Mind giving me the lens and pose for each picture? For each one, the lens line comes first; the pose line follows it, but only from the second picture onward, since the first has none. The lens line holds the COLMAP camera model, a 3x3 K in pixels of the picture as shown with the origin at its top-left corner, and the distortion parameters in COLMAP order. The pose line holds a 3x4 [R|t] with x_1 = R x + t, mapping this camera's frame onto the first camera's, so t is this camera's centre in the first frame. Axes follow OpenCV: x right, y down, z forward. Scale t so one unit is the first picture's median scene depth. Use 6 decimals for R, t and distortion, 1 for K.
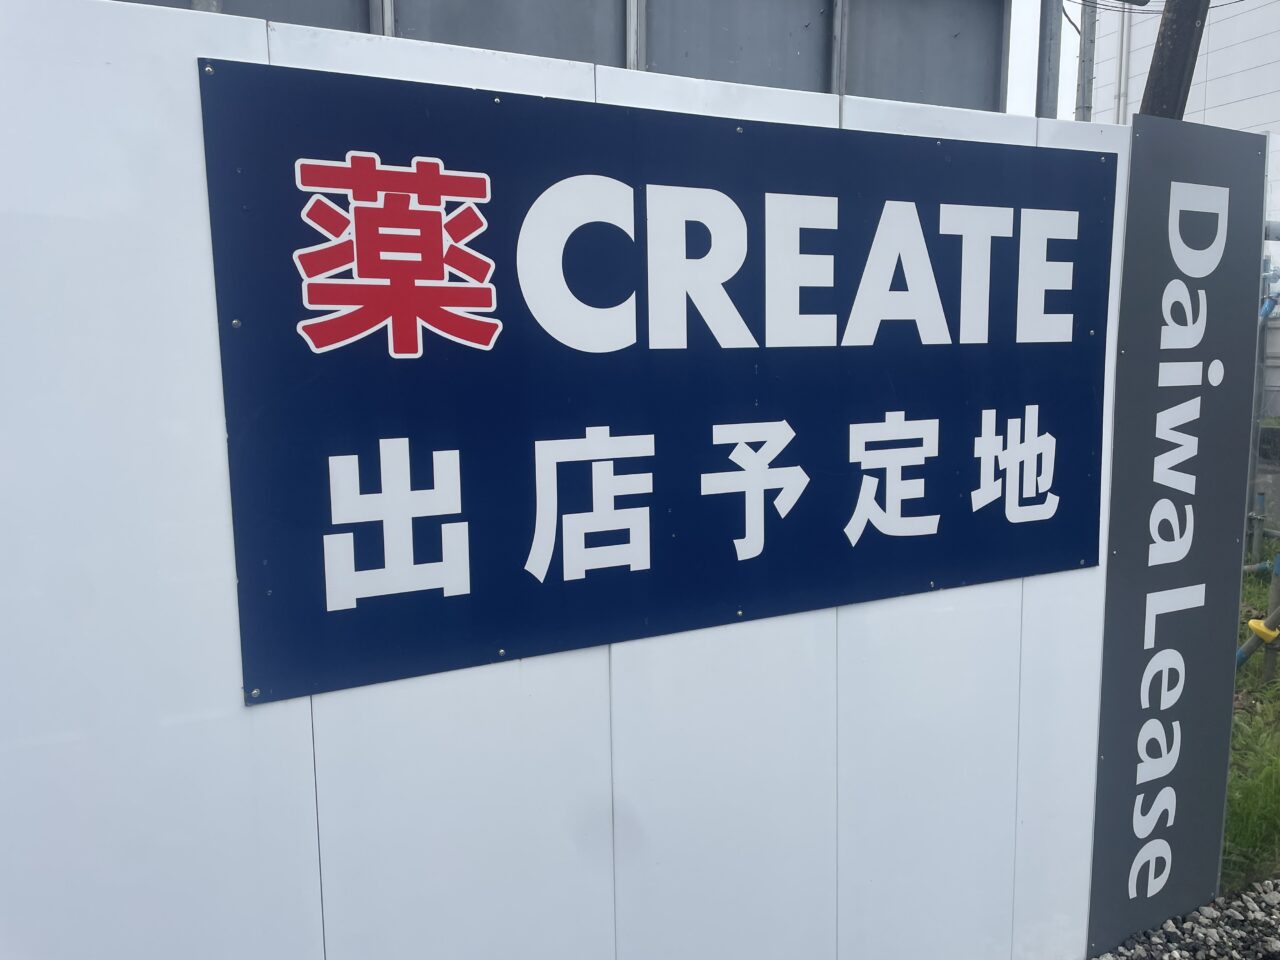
lens RADIAL K [[964.9, 0, 639.1], [0, 964.9, 477.2], [0, 0, 1]] dist [0.037158, -0.003106]
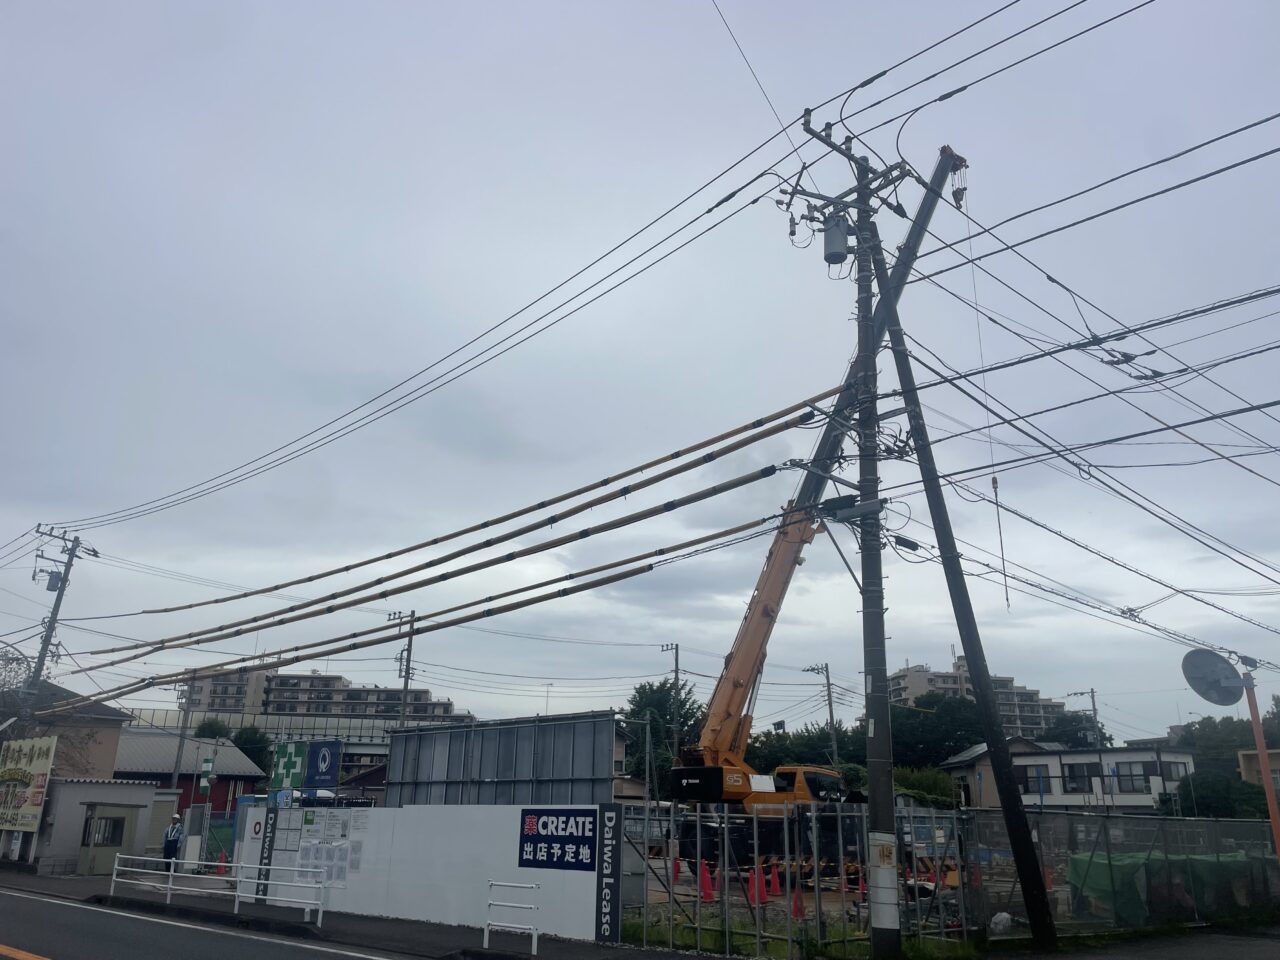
lens RADIAL K [[964.9, 0, 641.0], [0, 964.9, 481.4], [0, 0, 1]] dist [0.037158, -0.003106]
pose [[0.371847, -0.284374, -0.883664, 8.246894], [-0.138749, 0.924203, -0.355805, -0.064807], [0.917866, 0.254913, 0.304205, -1.642560]]
